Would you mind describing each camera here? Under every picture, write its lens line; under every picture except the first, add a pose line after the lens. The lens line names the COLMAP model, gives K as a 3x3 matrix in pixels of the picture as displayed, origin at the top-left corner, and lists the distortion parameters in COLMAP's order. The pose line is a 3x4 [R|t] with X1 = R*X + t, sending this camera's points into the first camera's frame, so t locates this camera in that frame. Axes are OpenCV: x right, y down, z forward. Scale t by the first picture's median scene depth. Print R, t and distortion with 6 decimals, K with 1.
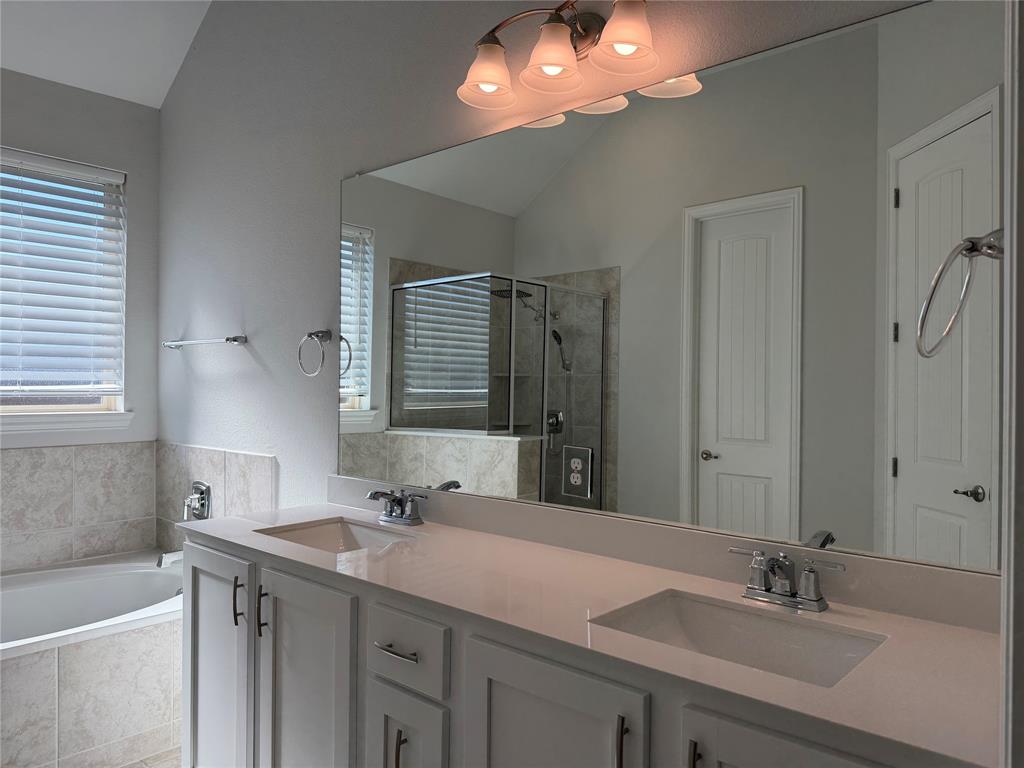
lens RADIAL K [[720.1, 0, 518.6], [0, 720.1, 389.1], [0, 0, 1]] dist [0.051995, -0.060898]
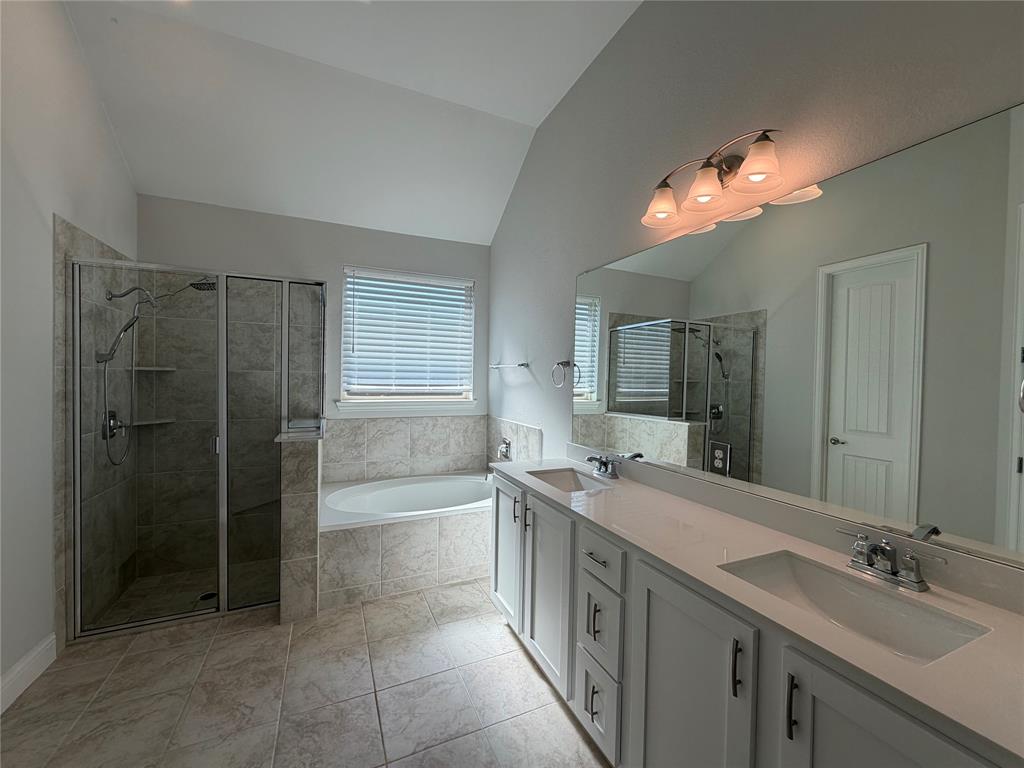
lens RADIAL K [[411.7, 0, 510.7], [0, 411.7, 385.4], [0, 0, 1]] dist [-0.004869, 0.003083]
pose [[0.910830, 0.015905, -0.412476, 0.025156], [-0.013161, 0.999868, 0.009493, -0.029165], [0.412573, -0.003217, 0.910919, 0.020298]]
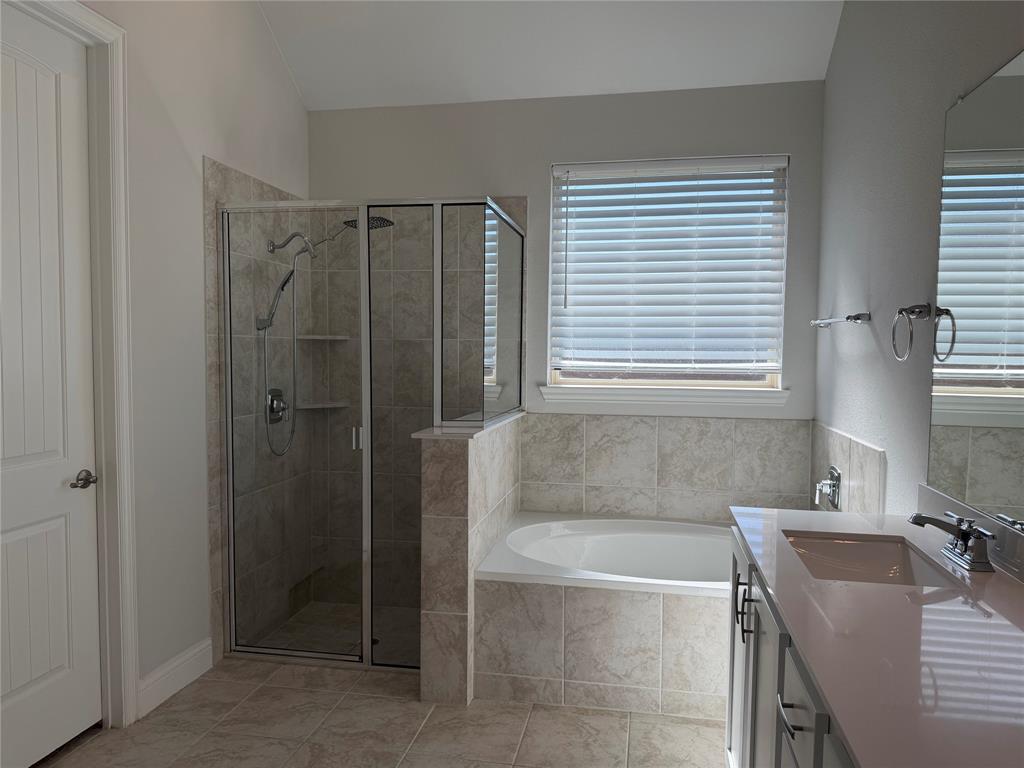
lens RADIAL K [[720.1, 0, 494.6], [0, 720.1, 391.2], [0, 0, 1]] dist [0.051995, -0.060898]
pose [[0.510567, 0.051594, -0.858289, 0.185958], [-0.012682, 0.998541, 0.052481, -0.021455], [0.859745, -0.015910, 0.510476, 0.169780]]
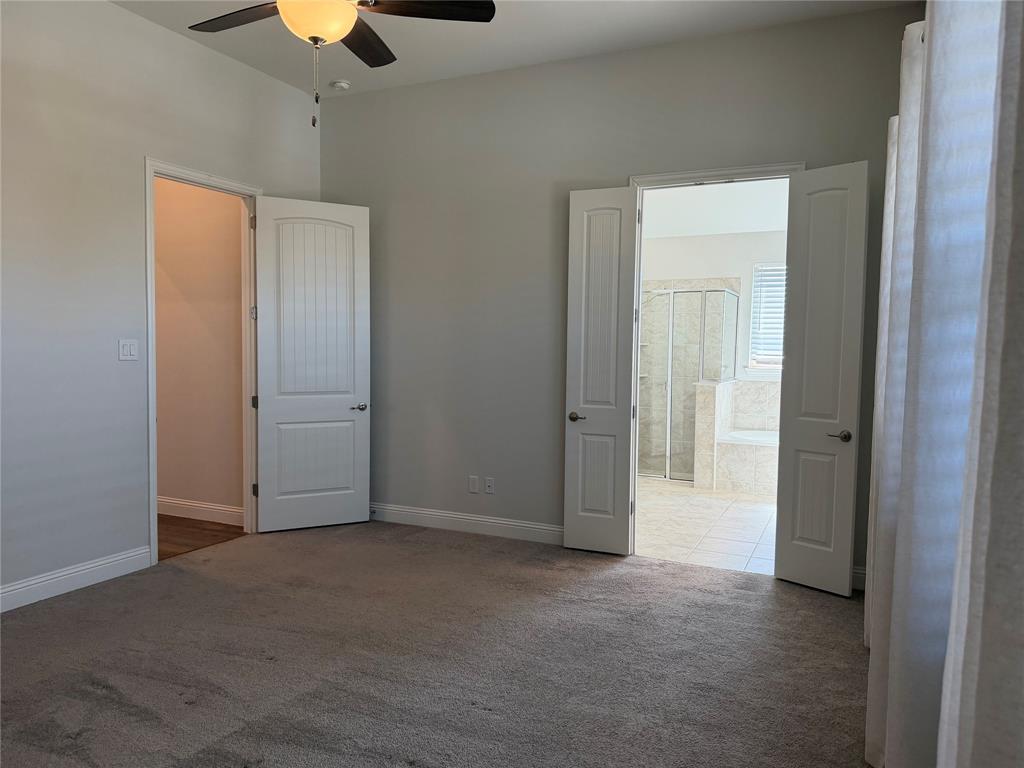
lens RADIAL K [[720.1, 0, 473.4], [0, 720.1, 381.3], [0, 0, 1]] dist [0.051995, -0.060898]
pose [[0.249973, 0.060135, -0.966384, 1.708895], [-0.018001, 0.998186, 0.057457, -0.056036], [0.968085, 0.003033, 0.250602, -0.923196]]
